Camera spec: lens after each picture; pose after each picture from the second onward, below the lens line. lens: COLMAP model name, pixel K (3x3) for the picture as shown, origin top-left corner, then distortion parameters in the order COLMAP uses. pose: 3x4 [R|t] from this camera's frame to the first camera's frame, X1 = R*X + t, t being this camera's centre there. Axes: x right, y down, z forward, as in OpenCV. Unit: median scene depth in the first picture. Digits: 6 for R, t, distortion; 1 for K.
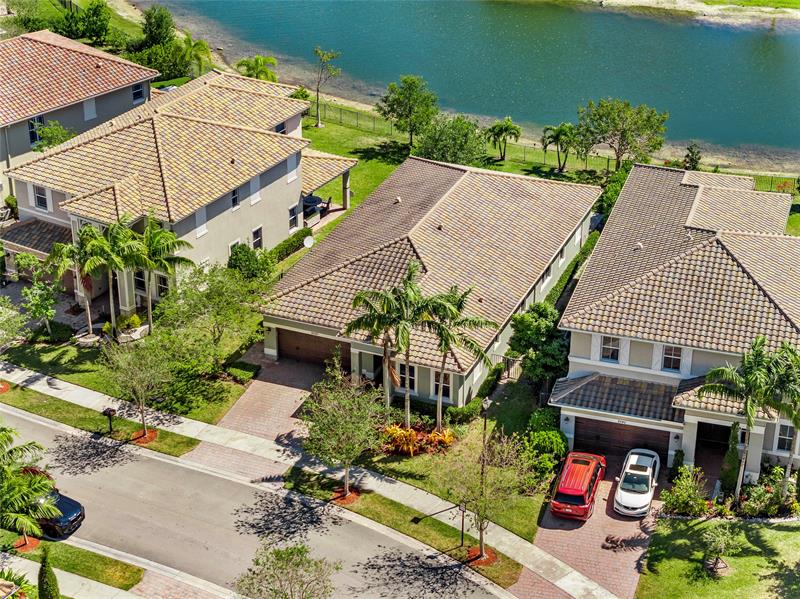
lens RADIAL K [[1600.9, 0, 399.9], [0, 1600.9, 302.7], [0, 0, 1]] dist [-0.046373, 0.000000]
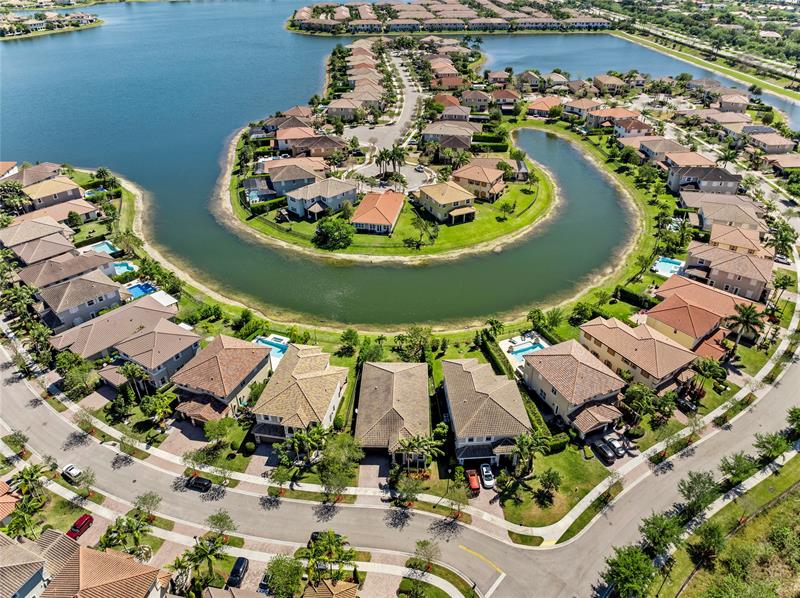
lens RADIAL K [[561.7, 0, 401.8], [0, 561.7, 301.3], [0, 0, 1]] dist [-0.008724, -0.001112]
pose [[0.929935, -0.200205, 0.308447, -0.319353], [0.174828, 0.978644, 0.108124, -0.414737], [-0.323507, -0.046623, 0.945077, -0.091742]]
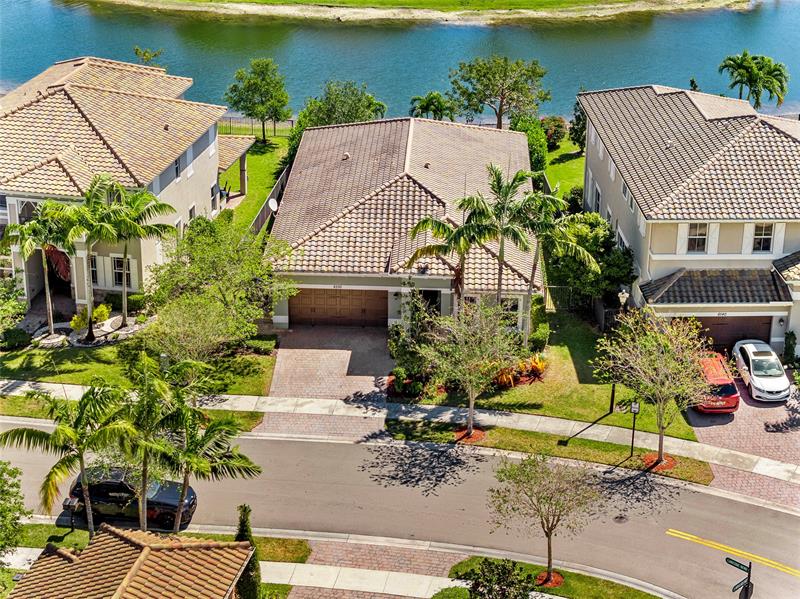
lens RADIAL K [[1600.9, 0, 397.7], [0, 1600.9, 296.5], [0, 0, 1]] dist [-0.046373, 0.000000]
pose [[0.938677, -0.125213, 0.321260, -0.328022], [0.155744, 0.985238, -0.071060, 0.098962], [-0.307620, 0.116737, 0.944321, 0.176685]]
